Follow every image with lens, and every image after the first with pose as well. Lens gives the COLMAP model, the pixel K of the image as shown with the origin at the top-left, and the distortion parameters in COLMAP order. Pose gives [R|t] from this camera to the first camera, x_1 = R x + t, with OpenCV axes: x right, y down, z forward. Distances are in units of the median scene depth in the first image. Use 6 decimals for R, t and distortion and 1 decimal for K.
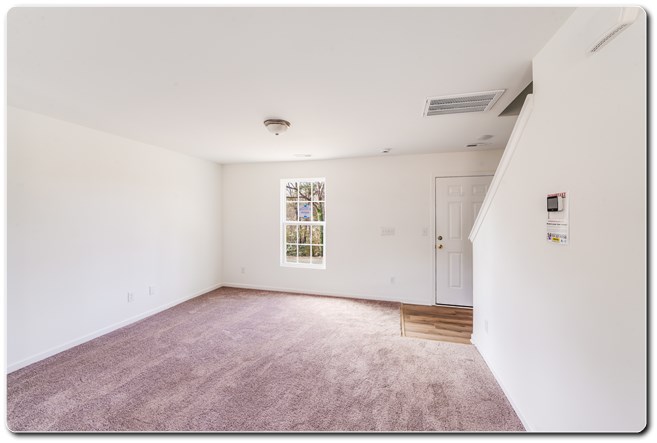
lens RADIAL K [[265.9, 0, 327.9], [0, 265.9, 210.7], [0, 0, 1]] dist [-0.010851, -0.000174]
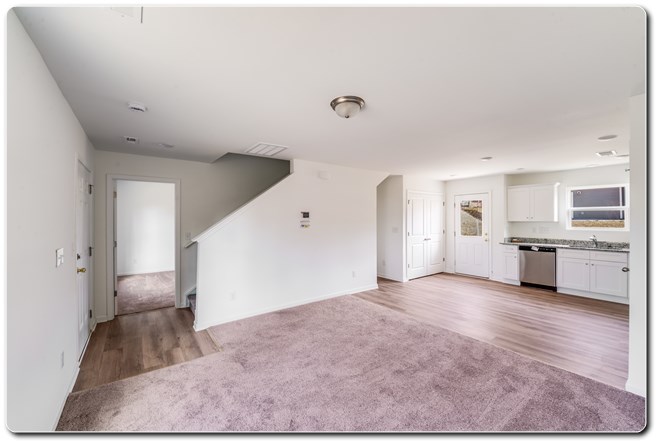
lens RADIAL K [[262.2, 0, 324.2], [0, 262.2, 217.1], [0, 0, 1]] dist [-0.000316, -0.000106]
pose [[-0.782690, 0.007558, 0.622365, -0.530745], [-0.005662, 0.999798, -0.019262, 0.021824], [-0.622386, -0.018600, -0.782490, 1.413064]]
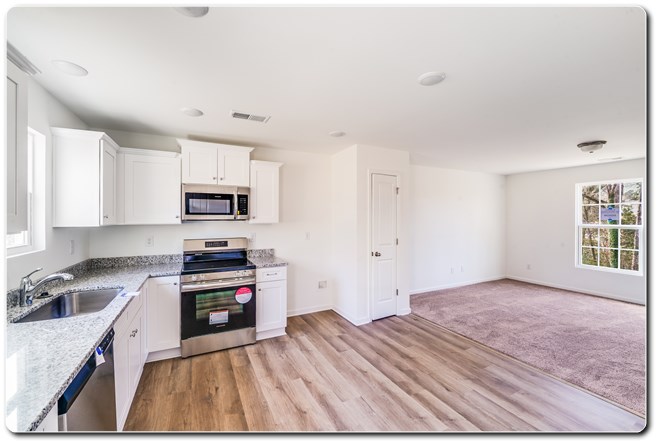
lens RADIAL K [[266.2, 0, 318.4], [0, 266.2, 217.4], [0, 0, 1]] dist [-0.010575, -0.000088]
pose [[0.655110, 0.001477, -0.755532, -0.083724], [0.008549, 0.999920, 0.009367, -0.008432], [0.755485, -0.012595, 0.655045, -0.650823]]
